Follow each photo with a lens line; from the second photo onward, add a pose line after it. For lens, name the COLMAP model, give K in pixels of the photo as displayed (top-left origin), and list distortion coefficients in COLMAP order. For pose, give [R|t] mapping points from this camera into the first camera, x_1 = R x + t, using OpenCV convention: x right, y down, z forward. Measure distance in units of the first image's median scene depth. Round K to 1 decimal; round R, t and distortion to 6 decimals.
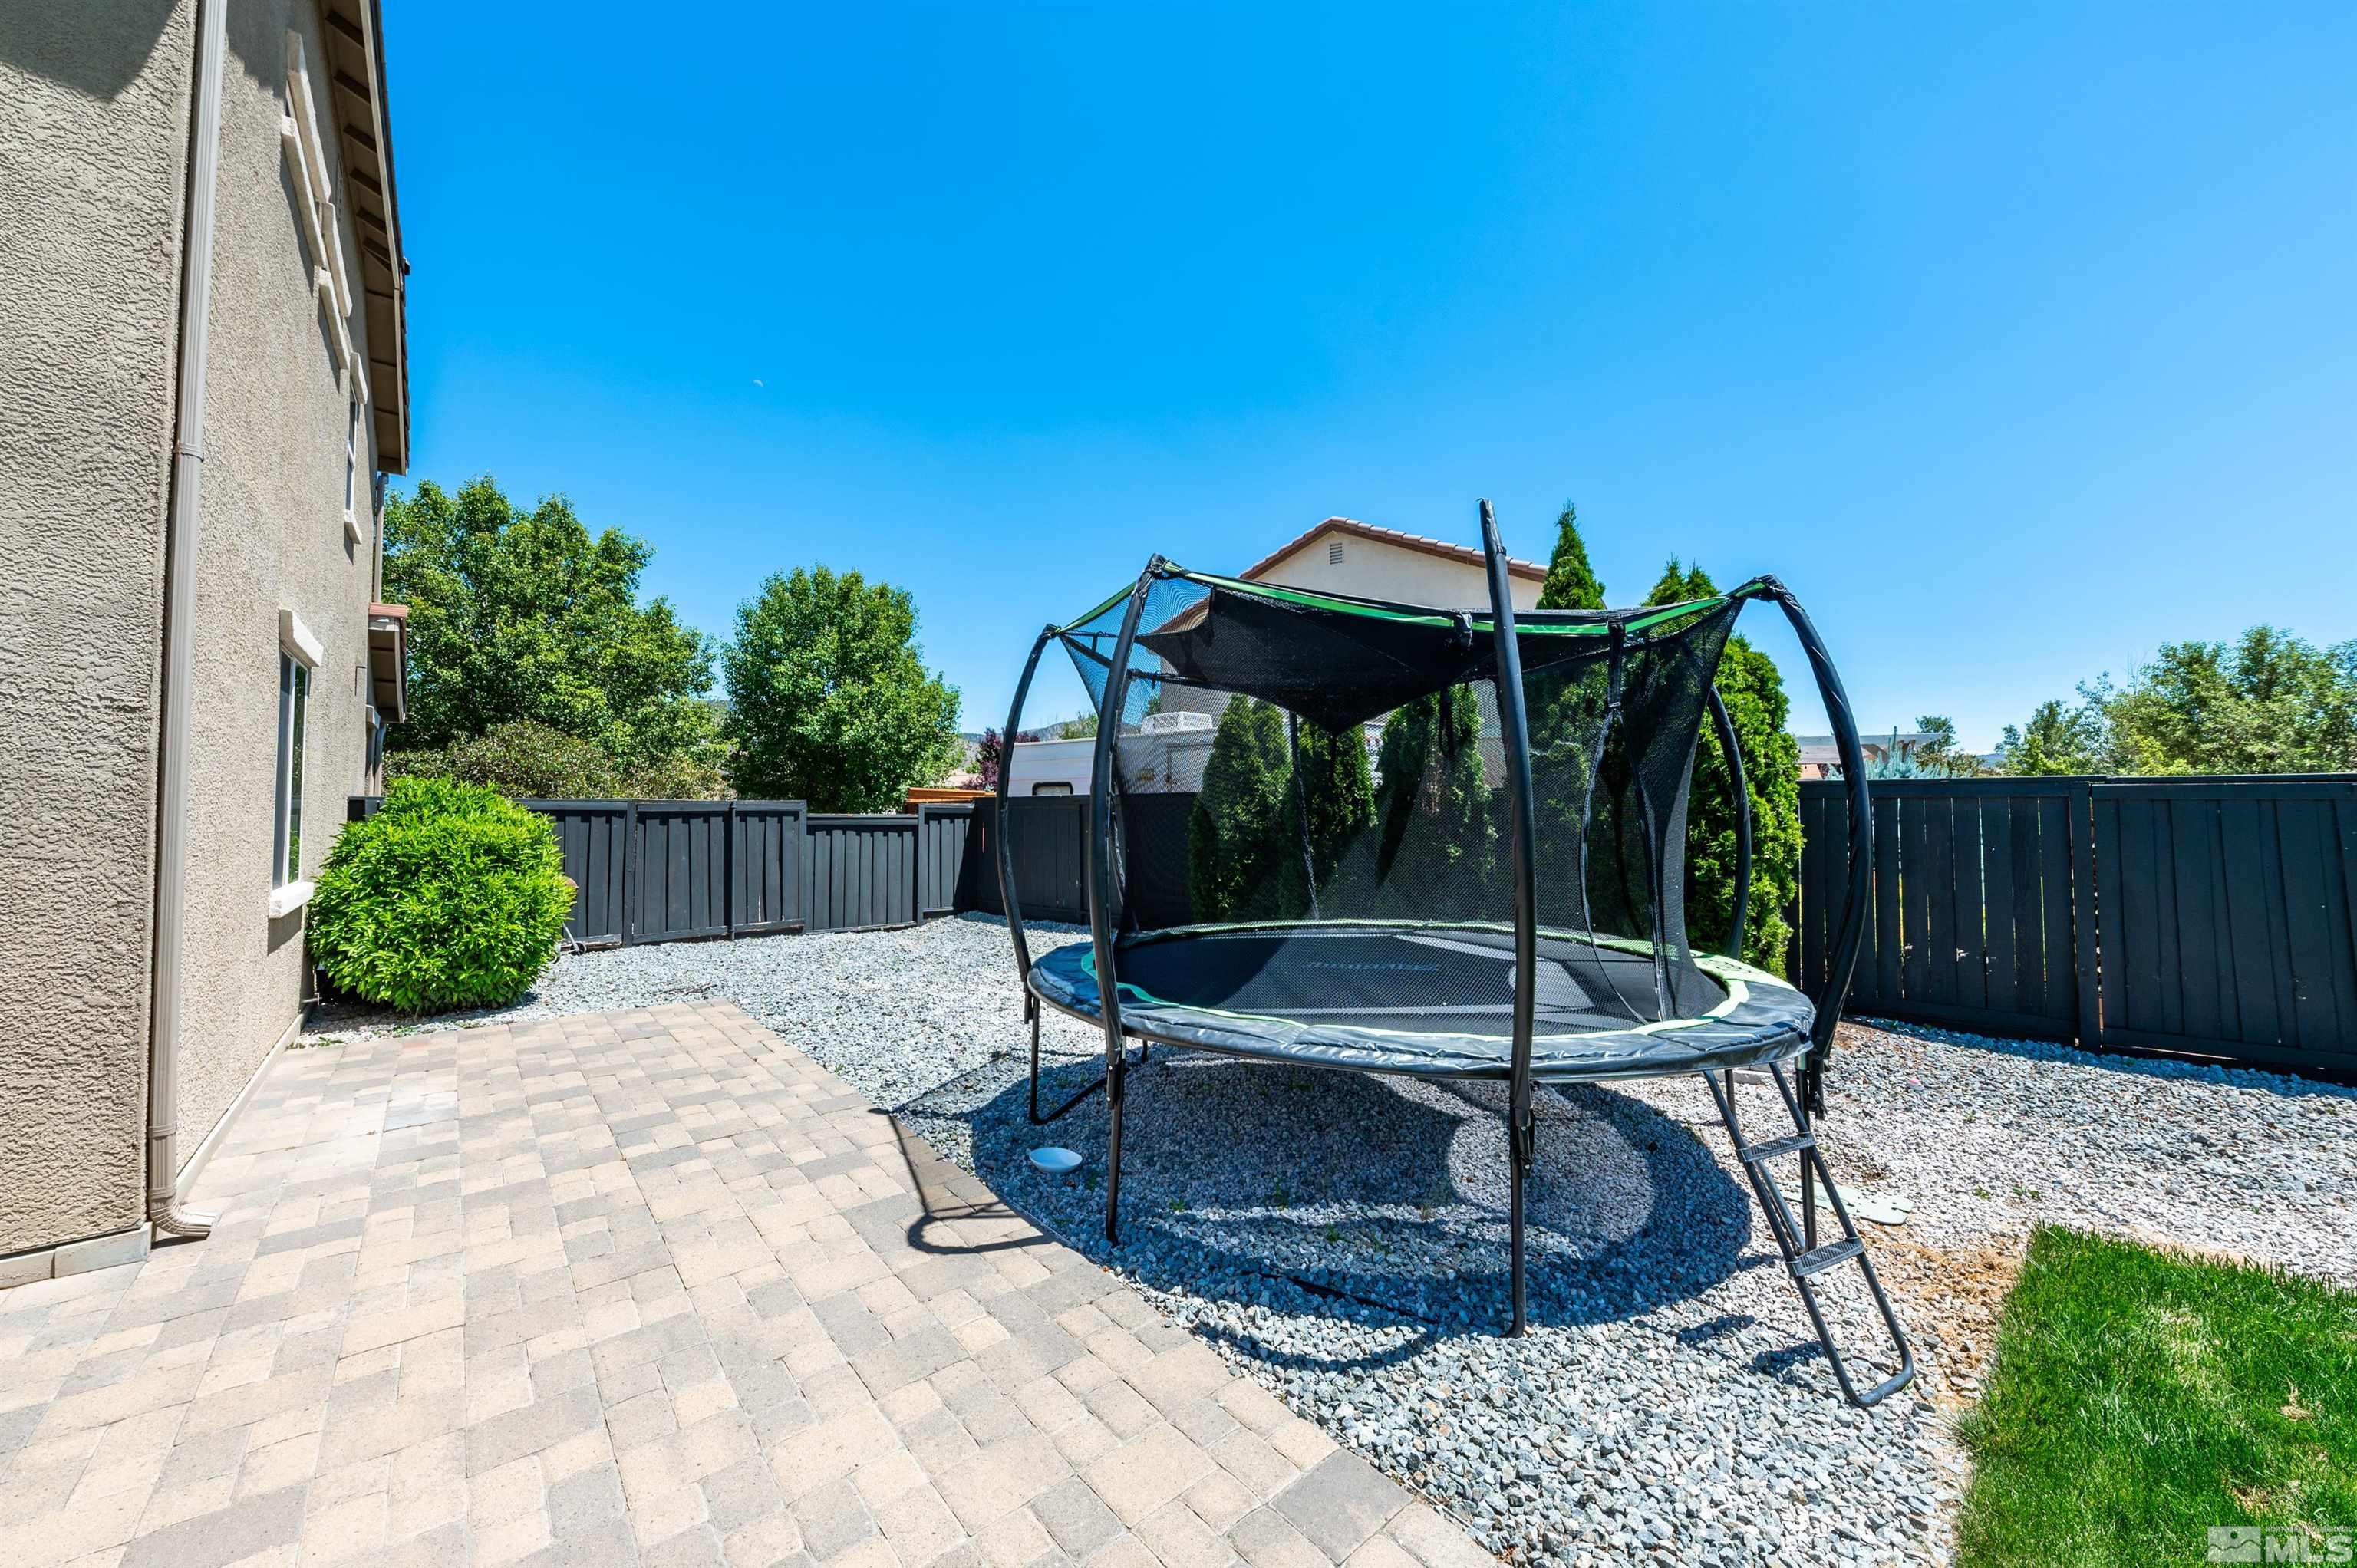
lens RADIAL K [[816.5, 0, 1174.5], [0, 816.5, 779.0], [0, 0, 1]] dist [0.012466, -0.001715]
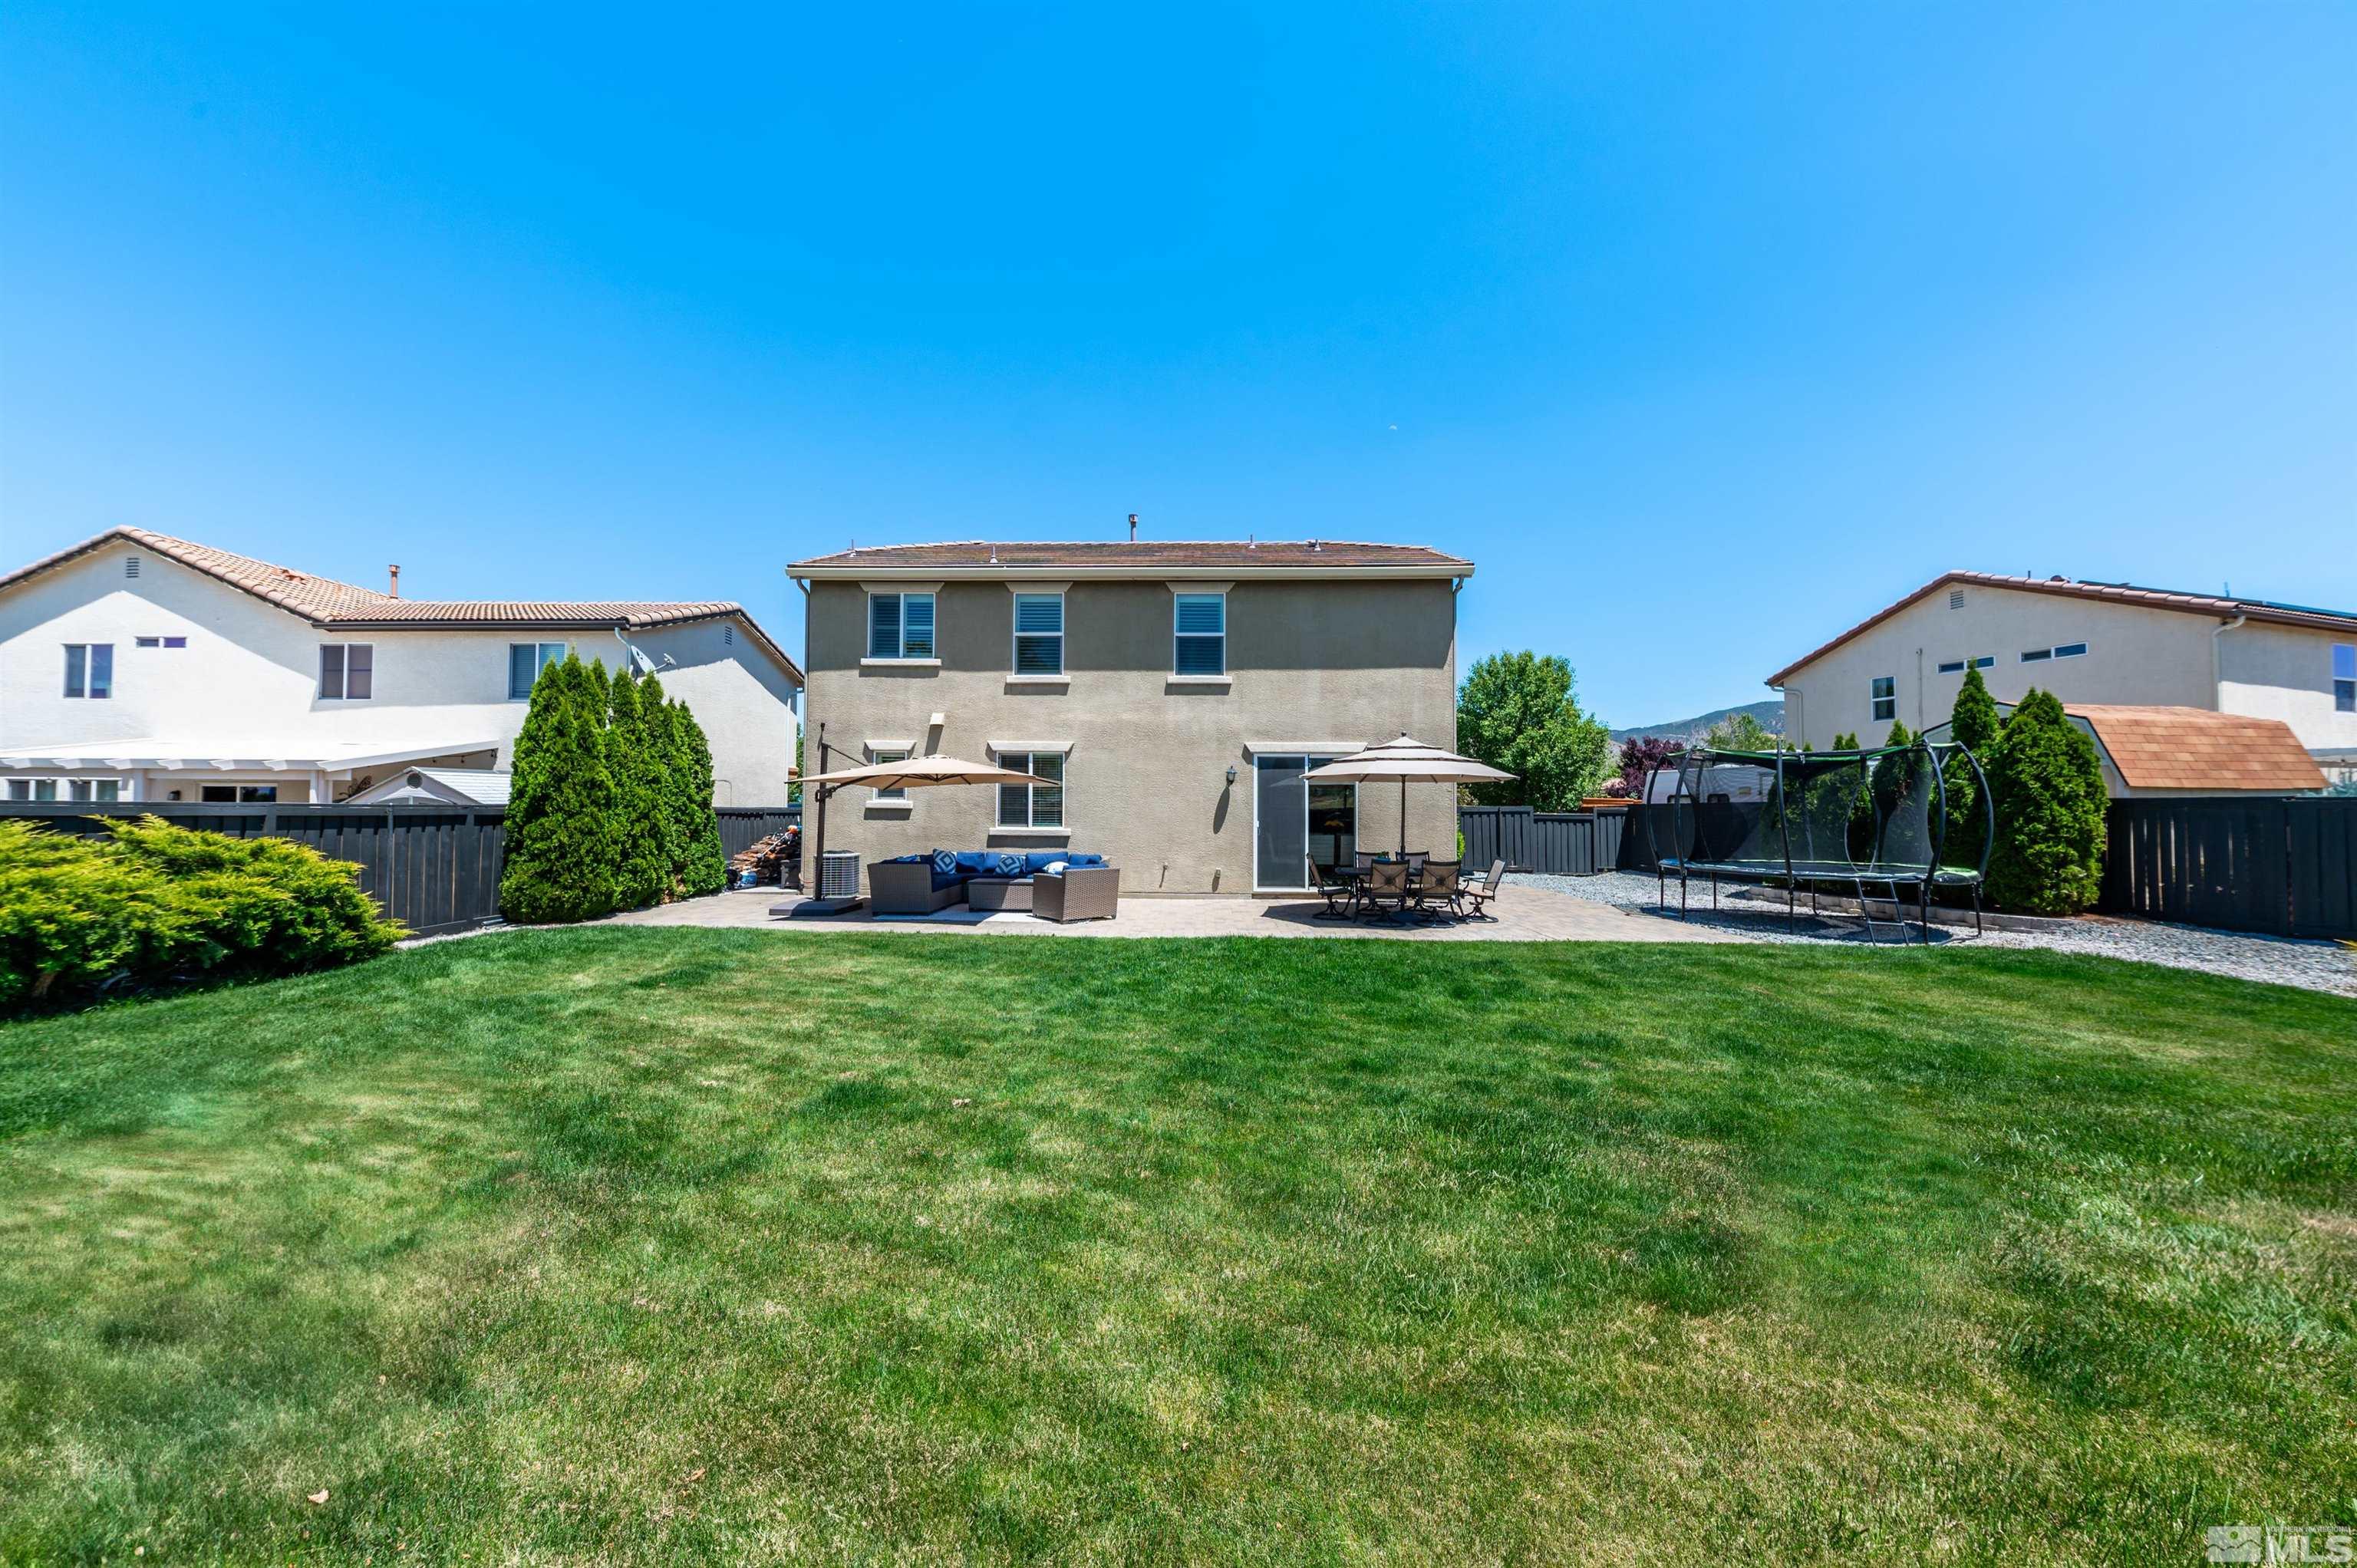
lens RADIAL K [[816.5, 0, 1162.9], [0, 816.5, 778.7], [0, 0, 1]] dist [0.012466, -0.001715]
pose [[0.739813, -0.023118, -0.672416, 0.129249], [0.023118, 0.999693, -0.008935, -0.025442], [0.672416, -0.008935, 0.740120, -0.623607]]
